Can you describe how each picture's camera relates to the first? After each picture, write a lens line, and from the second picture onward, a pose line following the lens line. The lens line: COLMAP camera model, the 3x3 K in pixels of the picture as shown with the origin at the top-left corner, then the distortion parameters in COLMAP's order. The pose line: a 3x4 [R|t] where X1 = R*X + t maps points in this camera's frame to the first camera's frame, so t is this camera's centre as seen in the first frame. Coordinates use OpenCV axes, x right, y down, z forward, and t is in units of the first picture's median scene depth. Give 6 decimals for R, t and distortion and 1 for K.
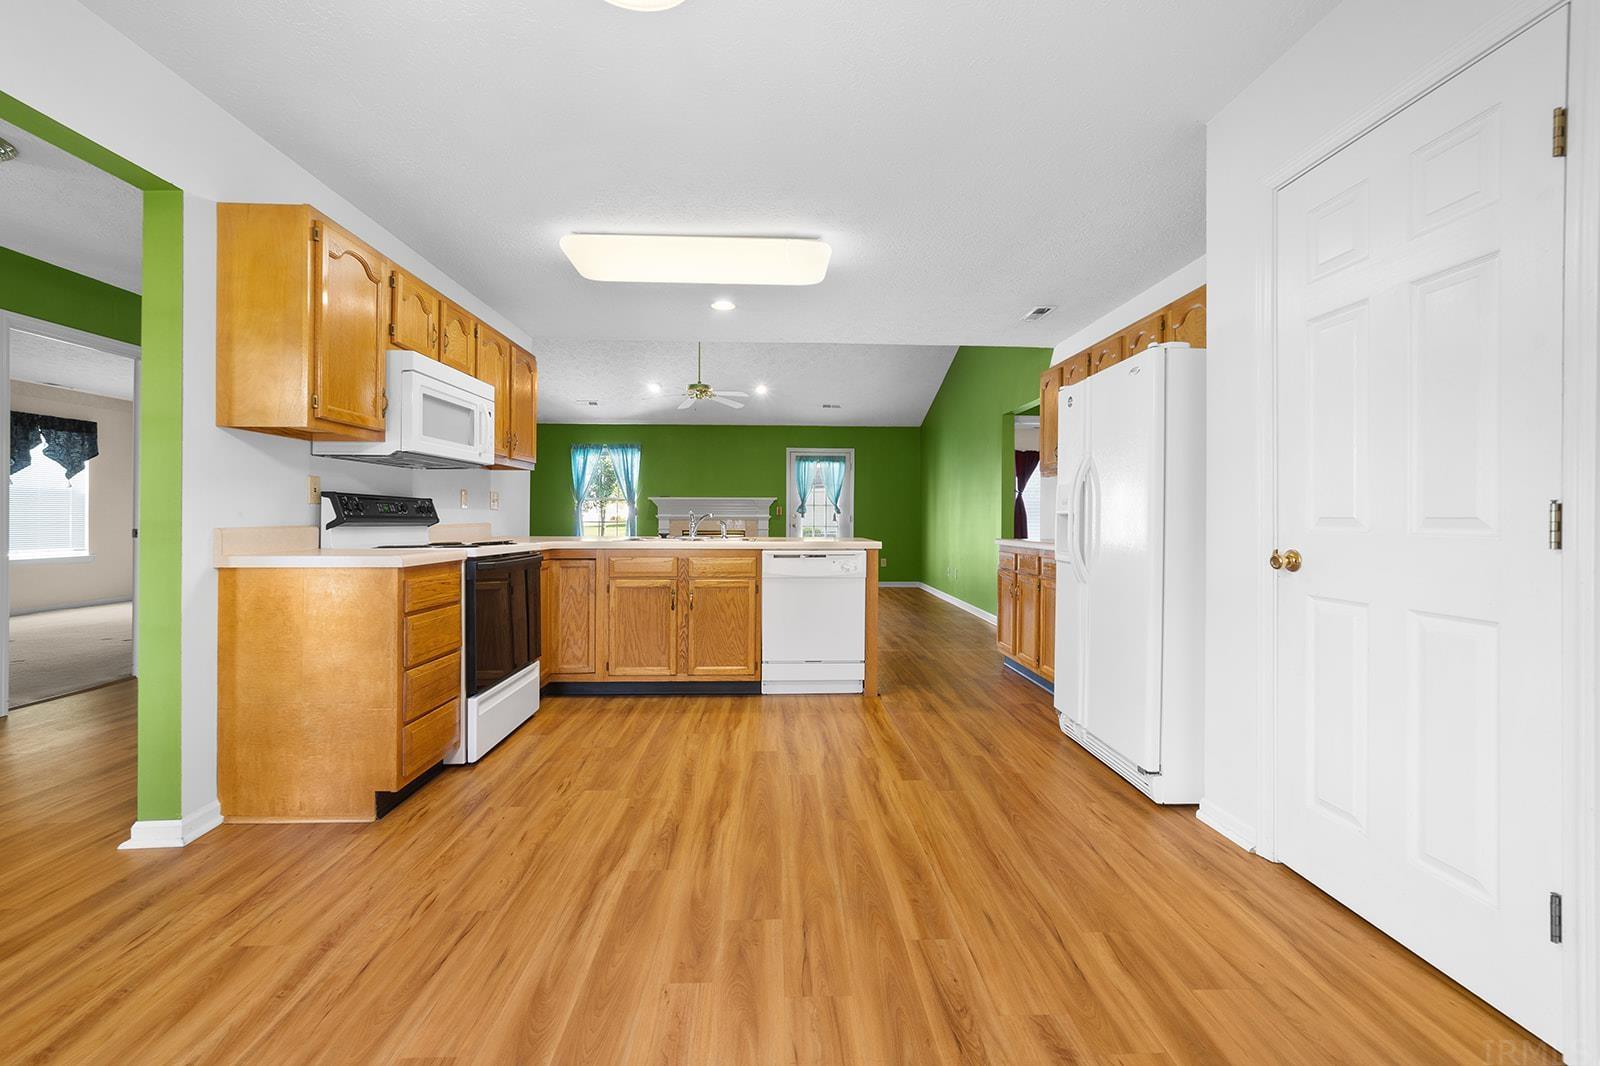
lens RADIAL K [[632.5, 0, 811.1], [0, 632.5, 511.7], [0, 0, 1]] dist [-0.001501, 0.000290]
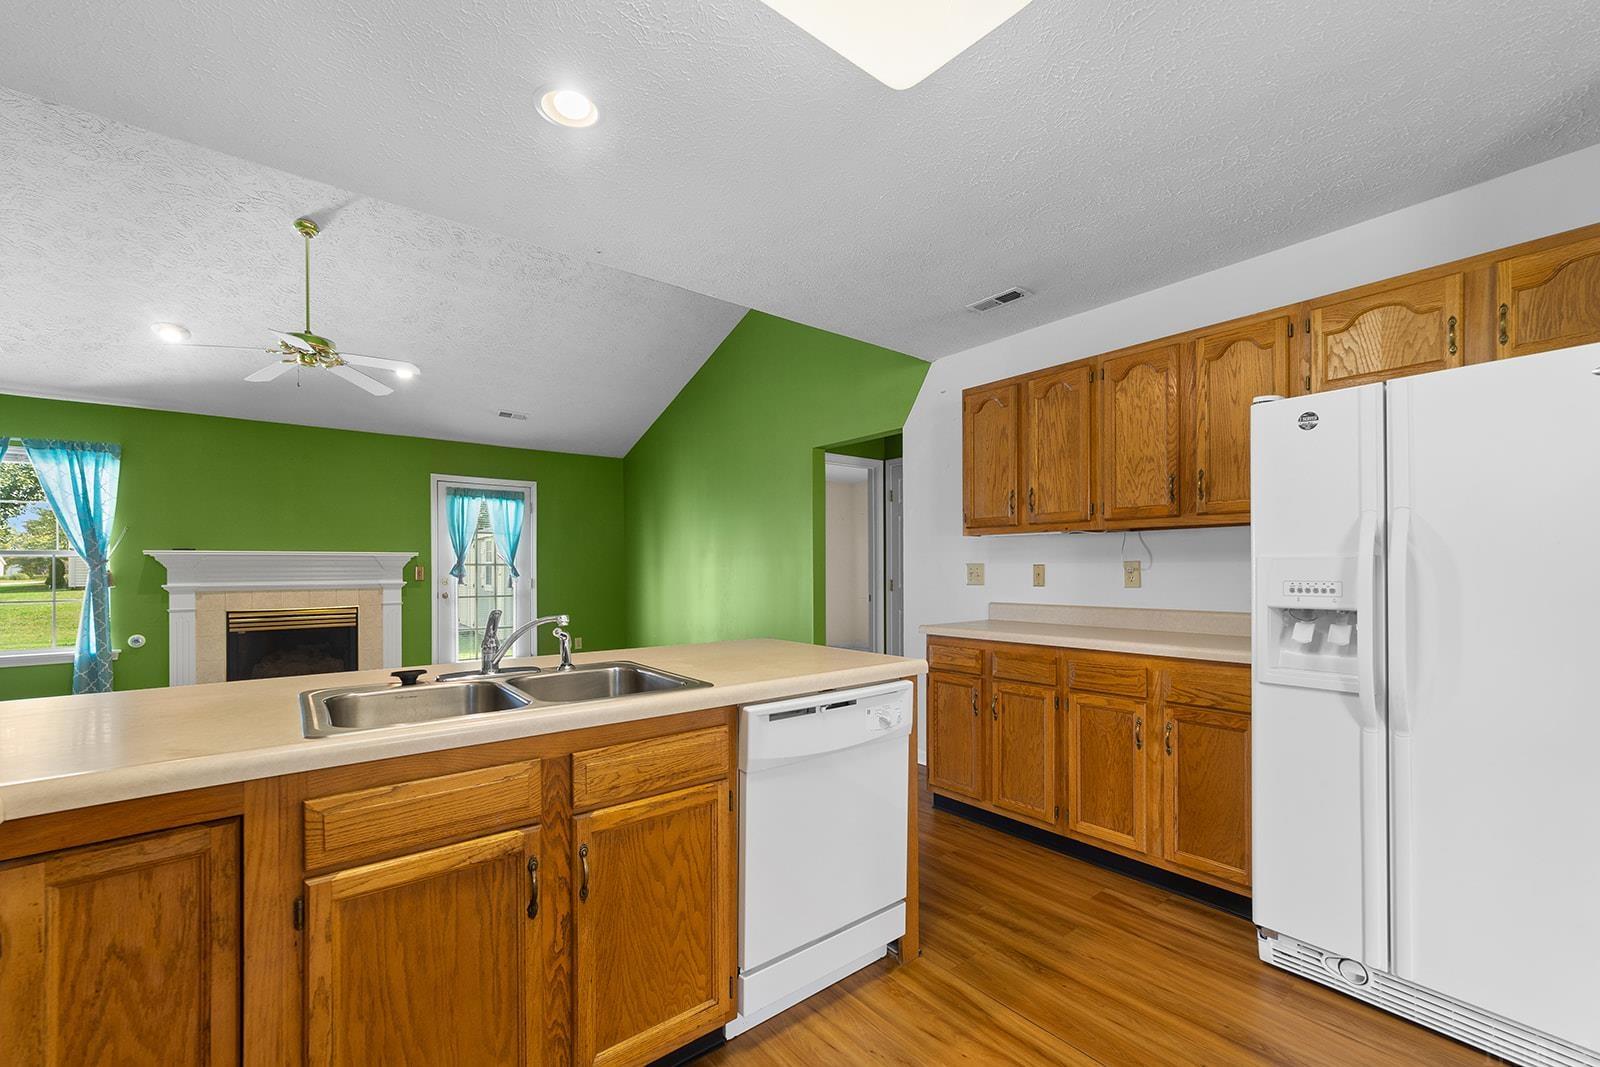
lens RADIAL K [[639.8, 0, 732.0], [0, 639.8, 571.4], [0, 0, 1]] dist [-0.007573, 0.003660]
pose [[0.833853, -0.010517, 0.551886, -0.144067], [-0.000077, 0.999816, 0.019169, -0.015805], [-0.551987, -0.016026, 0.833699, 0.303705]]
